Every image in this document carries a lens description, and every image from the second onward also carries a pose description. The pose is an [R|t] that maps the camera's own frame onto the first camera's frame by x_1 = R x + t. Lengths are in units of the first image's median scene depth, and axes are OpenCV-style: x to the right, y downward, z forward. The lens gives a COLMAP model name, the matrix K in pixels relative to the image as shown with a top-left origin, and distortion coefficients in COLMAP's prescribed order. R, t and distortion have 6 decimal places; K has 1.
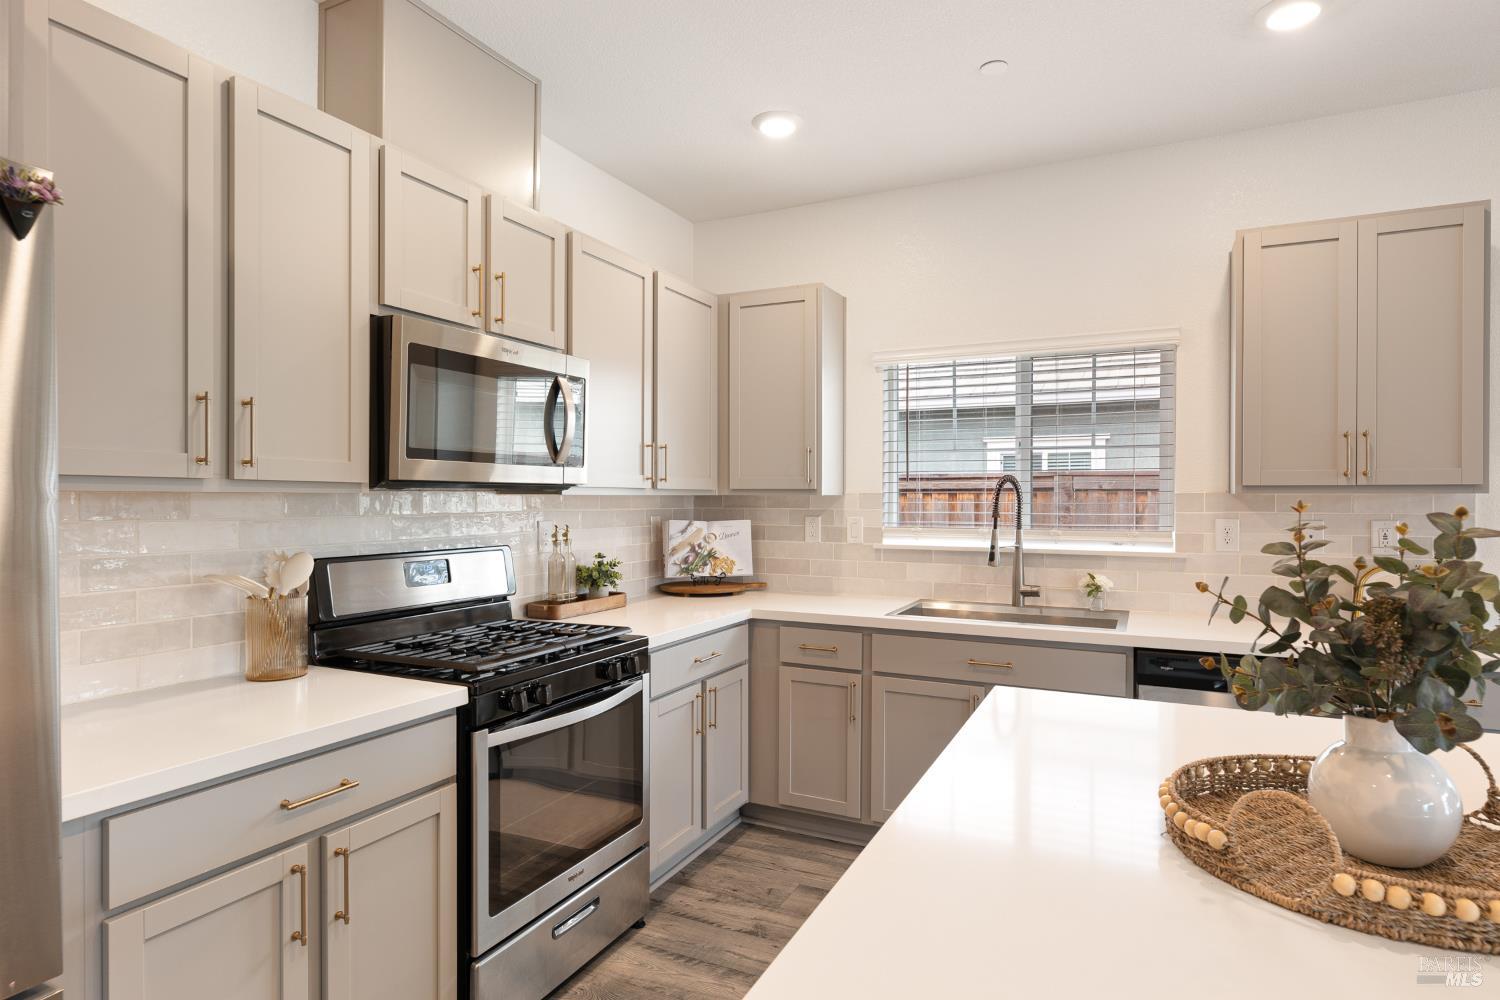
lens RADIAL K [[821.9, 0, 750.0], [0, 821.9, 500.0], [0, 0, 1]] dist [-0.002136, 0.000469]
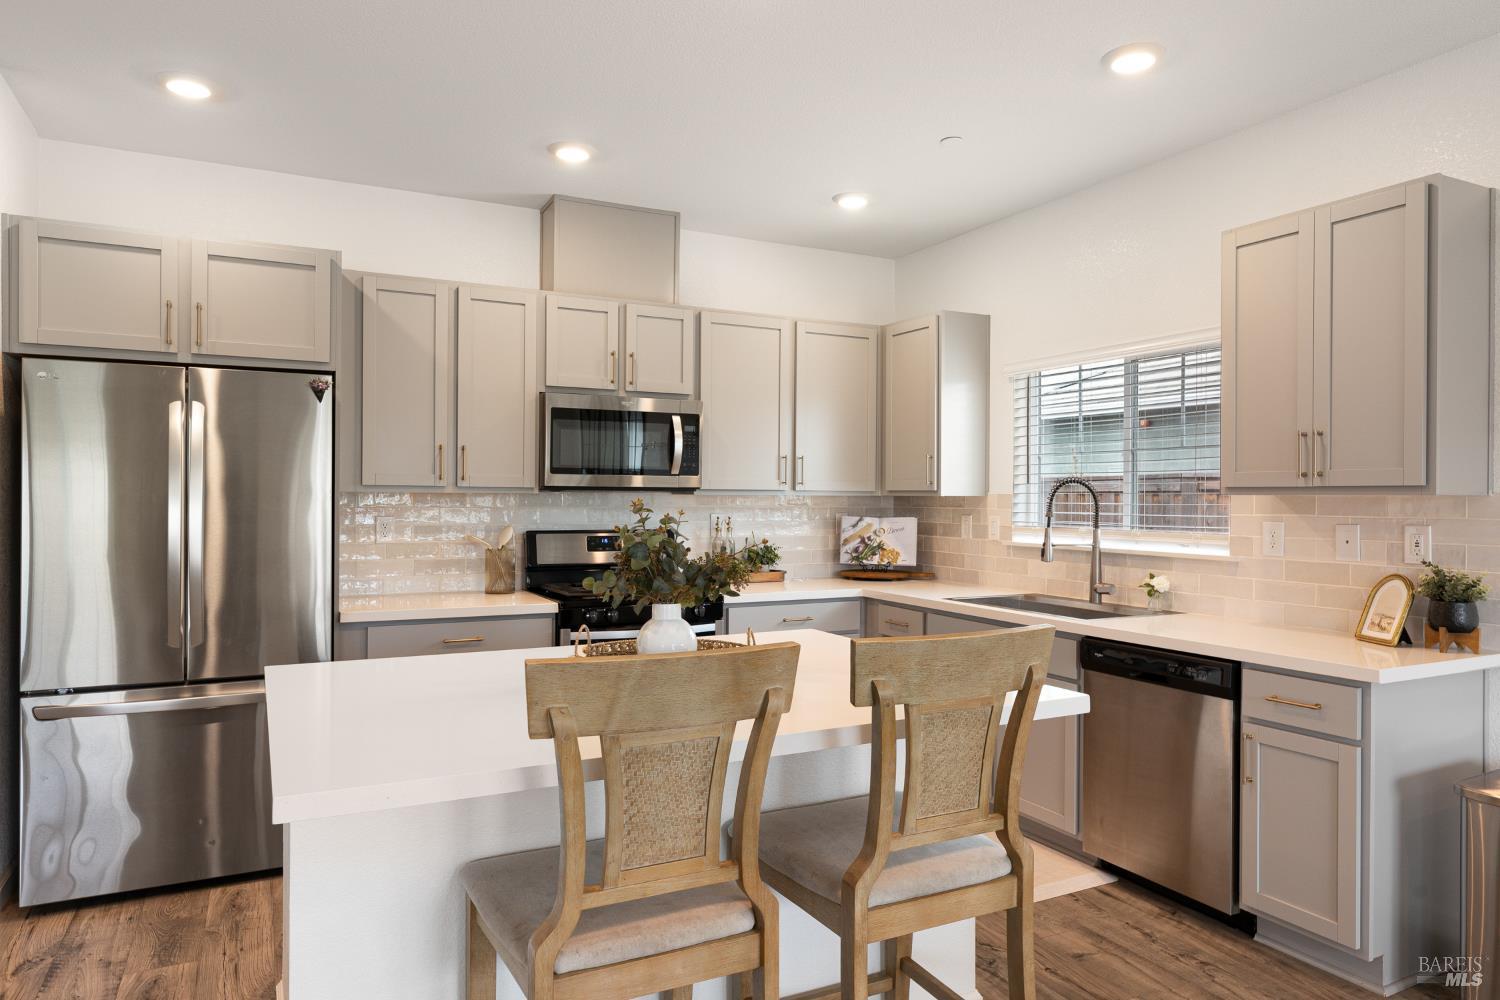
lens RADIAL K [[953.4, 0, 750.0], [0, 953.4, 500.0], [0, 0, 1]] dist [0.002475, -0.000020]
pose [[0.799644, 0.005031, -0.600453, 0.706647], [-0.006078, 0.999981, 0.000285, 0.001231], [0.600443, 0.003422, 0.799660, -0.229933]]
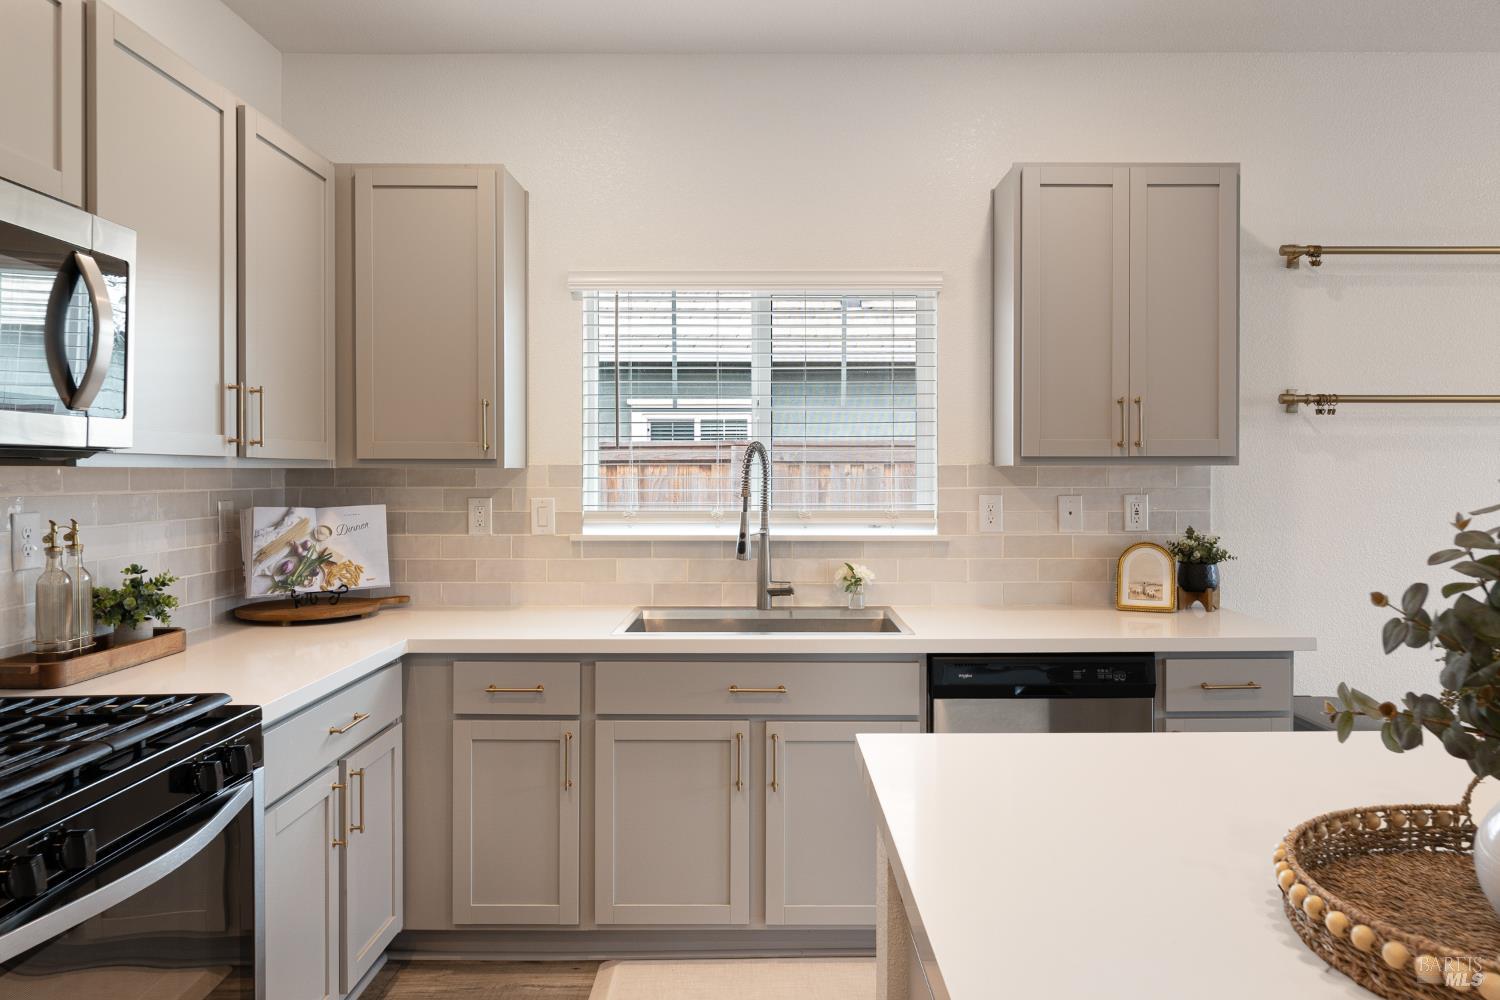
lens RADIAL K [[979.4, 0, 773.6], [0, 979.4, 477.0], [0, 0, 1]] dist [-0.003673, 0.002150]
pose [[0.895506, -0.004520, 0.445026, -0.082728], [0.003444, 0.999989, 0.003227, 0.000016], [-0.445035, -0.001357, 0.895512, 0.158001]]
